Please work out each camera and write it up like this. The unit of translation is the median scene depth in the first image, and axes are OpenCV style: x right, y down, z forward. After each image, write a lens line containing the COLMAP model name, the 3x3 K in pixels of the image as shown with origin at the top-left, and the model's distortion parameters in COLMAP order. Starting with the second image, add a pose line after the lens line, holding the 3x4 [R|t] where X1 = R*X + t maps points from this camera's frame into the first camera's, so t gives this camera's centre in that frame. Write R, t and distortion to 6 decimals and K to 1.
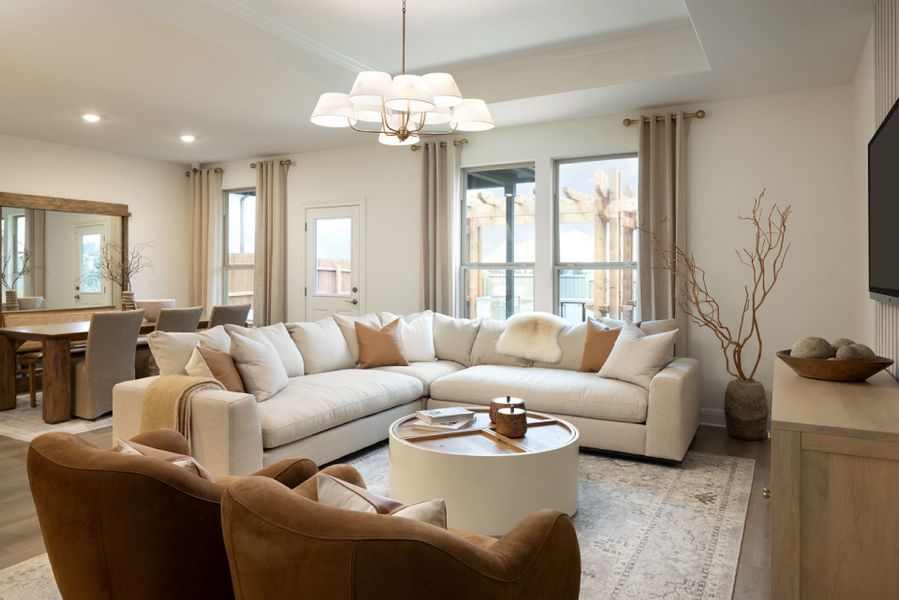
lens RADIAL K [[603.1, 0, 445.3], [0, 603.1, 267.1], [0, 0, 1]] dist [0.006246, 0.002304]
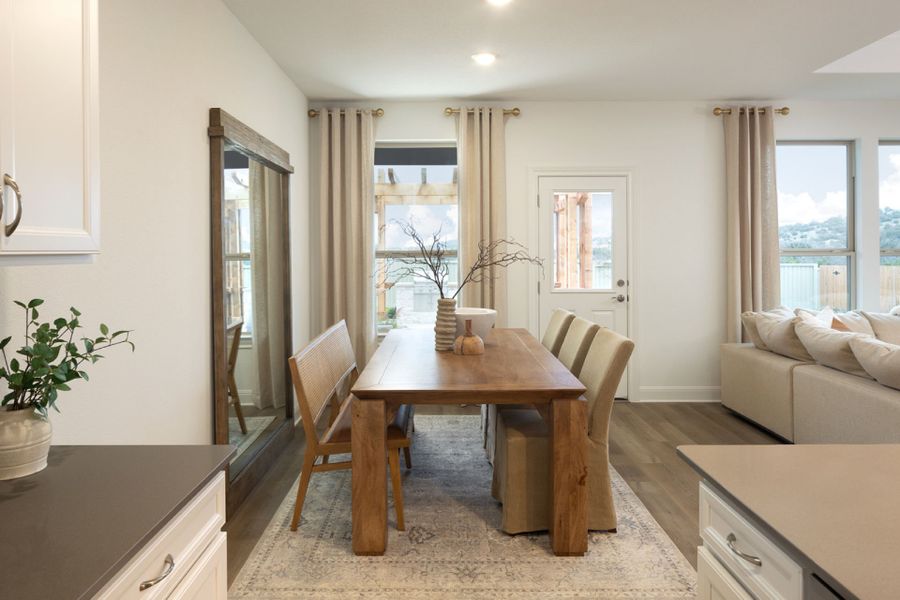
lens RADIAL K [[615.1, 0, 450.6], [0, 615.1, 252.6], [0, 0, 1]] dist [0.001832, 0.000014]
pose [[0.858236, -0.003058, 0.513247, -0.746725], [0.006883, 0.999961, -0.005551, 0.000829], [-0.513210, 0.008296, 0.858223, 0.420401]]
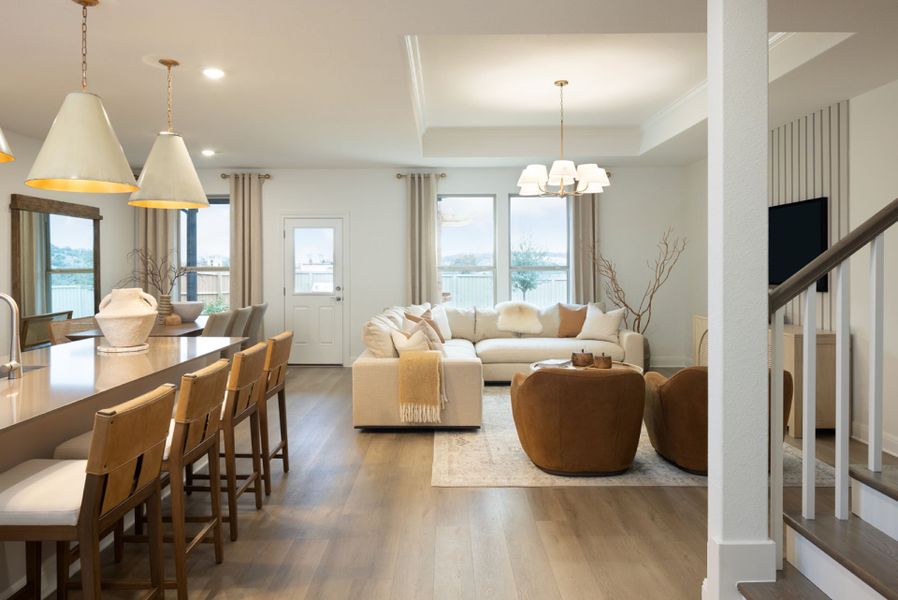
lens RADIAL K [[602.4, 0, 444.8], [0, 602.4, 267.1], [0, 0, 1]] dist [0.006246, 0.002304]
pose [[0.872021, -0.005527, 0.489438, -0.545739], [0.000379, 0.999944, 0.010615, -0.017203], [-0.489469, -0.009071, 0.871974, -0.142035]]
